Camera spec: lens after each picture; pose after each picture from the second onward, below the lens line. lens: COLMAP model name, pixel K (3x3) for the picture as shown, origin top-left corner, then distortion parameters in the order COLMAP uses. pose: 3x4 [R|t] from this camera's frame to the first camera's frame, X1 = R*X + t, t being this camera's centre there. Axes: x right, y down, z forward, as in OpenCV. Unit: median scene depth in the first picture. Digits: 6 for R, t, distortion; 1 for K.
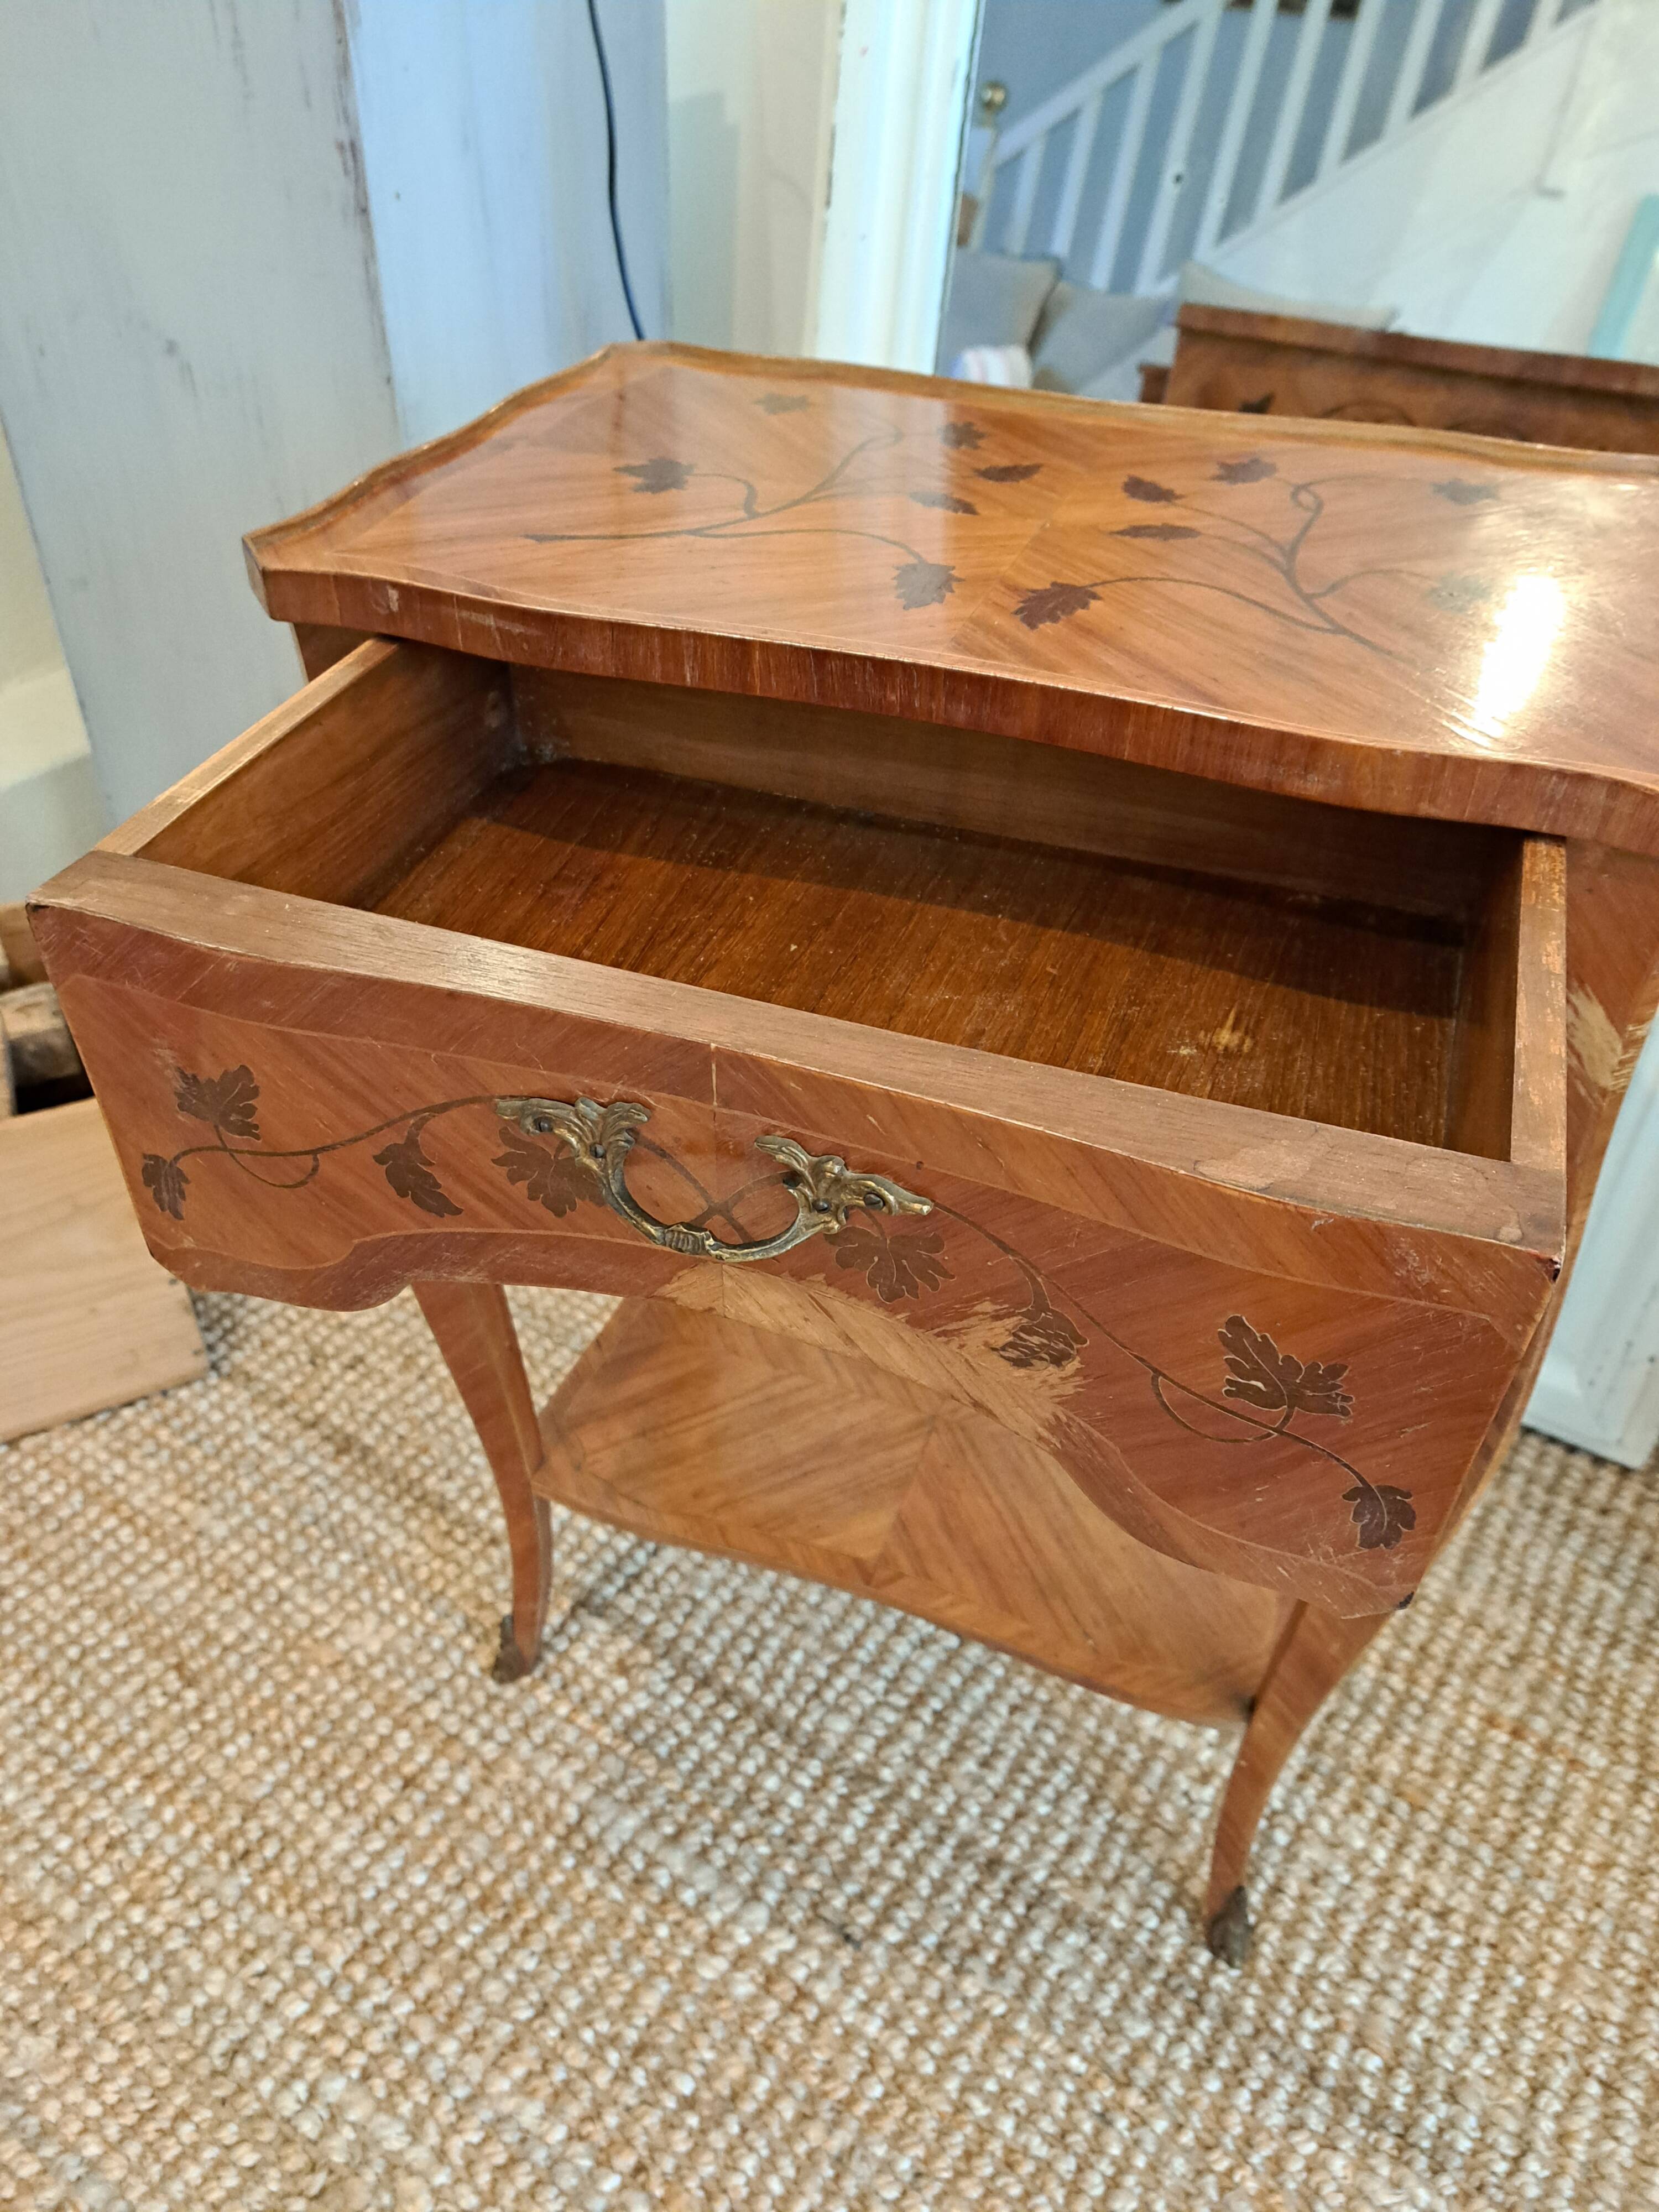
lens RADIAL K [[1615.2, 0, 815.9], [0, 1615.2, 1123.5], [0, 0, 1]] dist [0.052421, -0.069220]
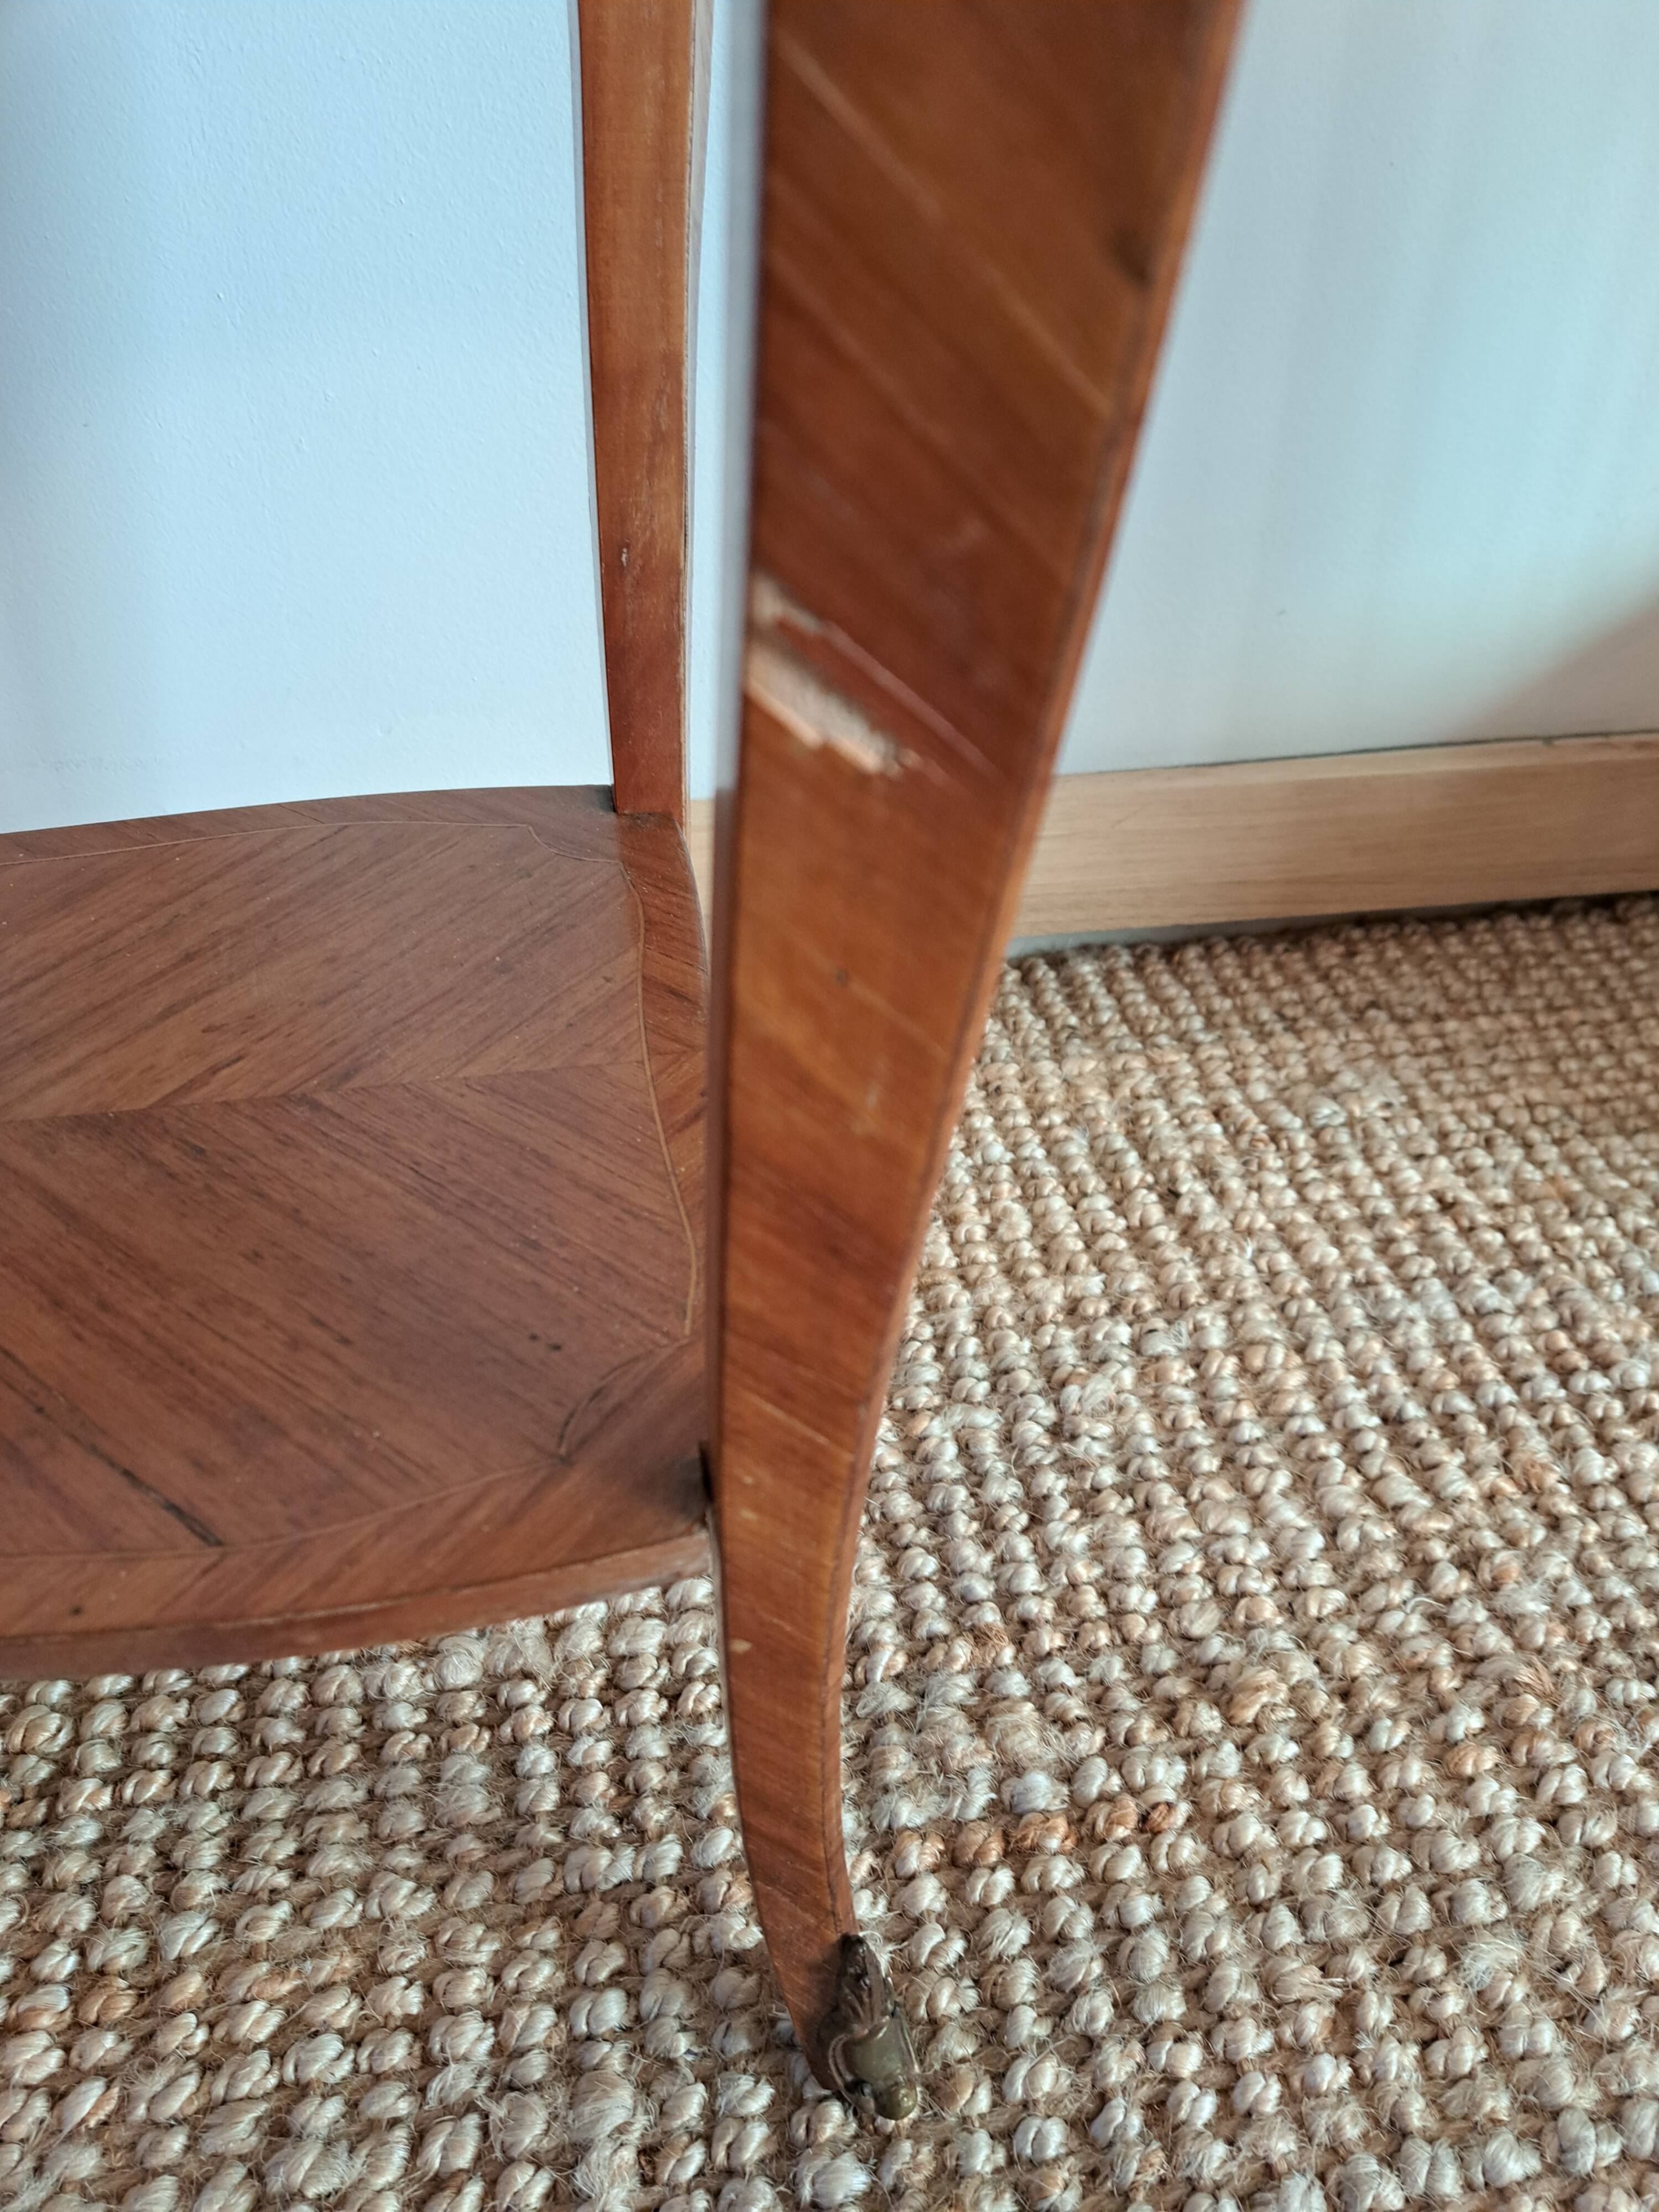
lens RADIAL K [[1593.7, 0, 865.3], [0, 1593.7, 1141.6], [0, 0, 1]] dist [0.049209, -0.052821]
pose [[0.709017, -0.451658, 0.541571, 0.274707], [0.446318, 0.881999, 0.151254, 0.142639], [-0.545981, 0.134471, 0.826936, 0.691329]]
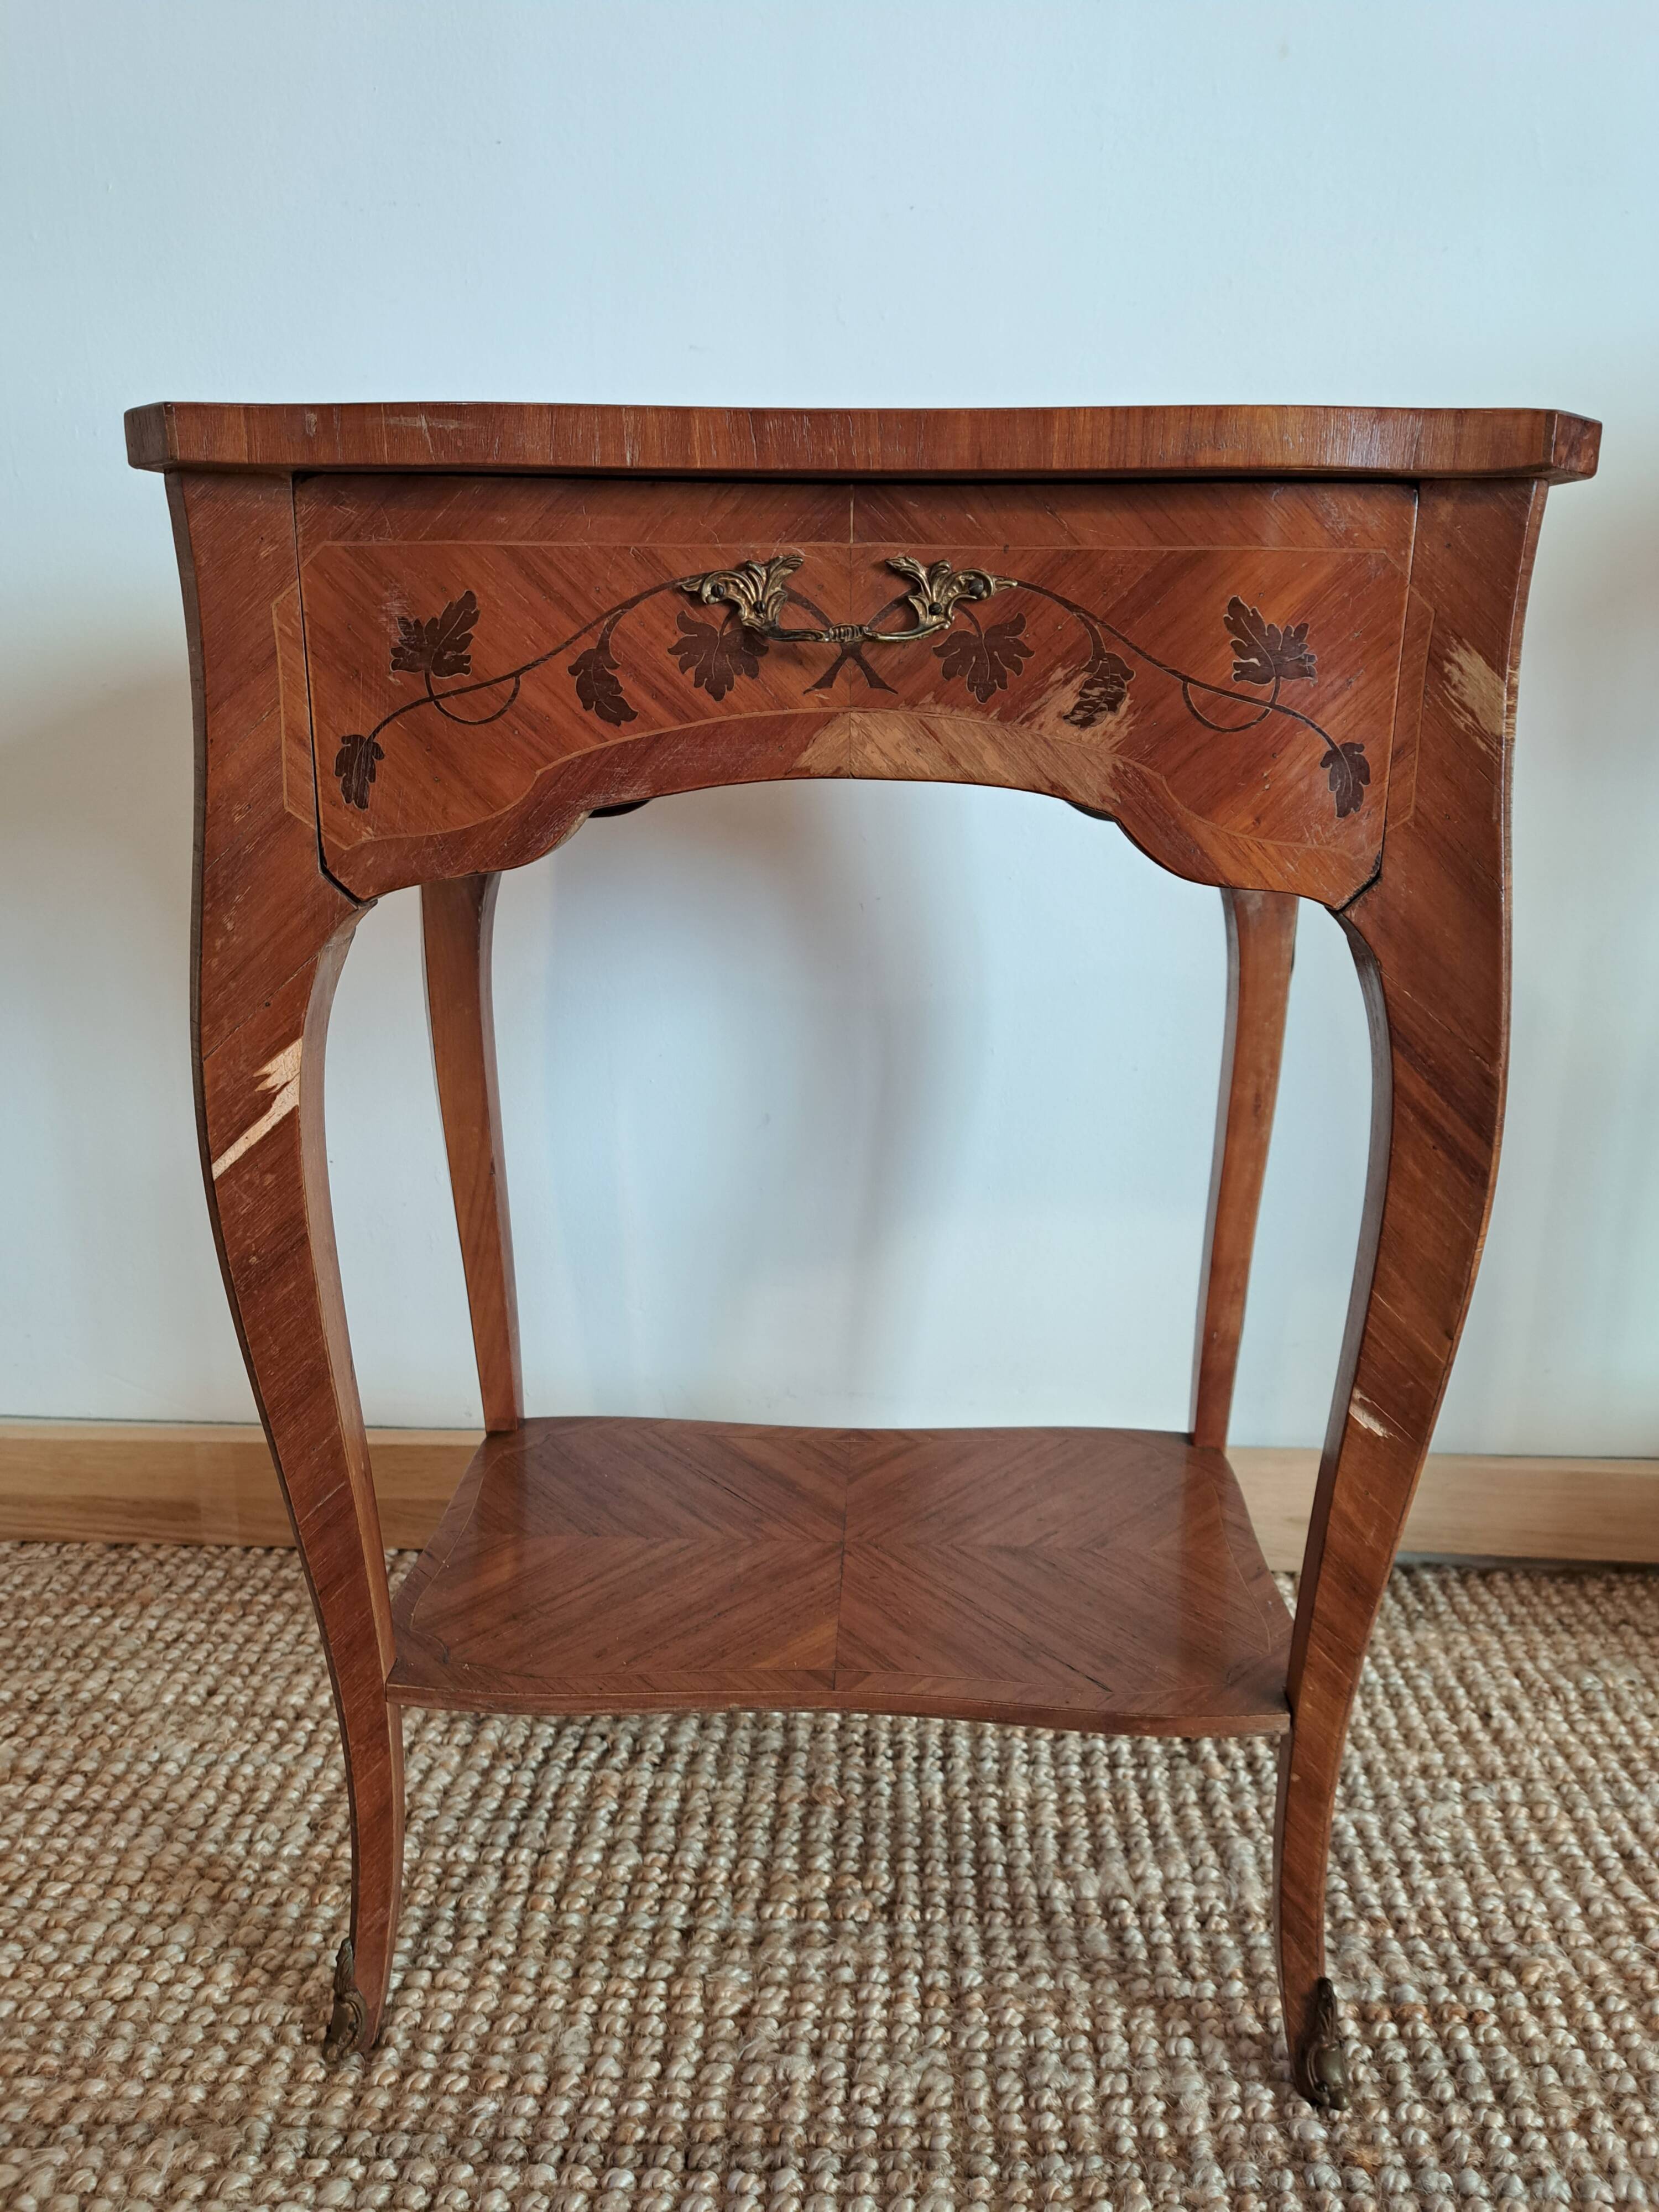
lens RADIAL K [[1593.7, 0, 859.8], [0, 1593.7, 1115.0], [0, 0, 1]] dist [0.049209, -0.052821]
pose [[0.841137, -0.150310, 0.519514, -0.129717], [0.345453, 0.888422, -0.302273, 0.141877], [-0.416113, 0.433721, 0.799210, 0.319628]]
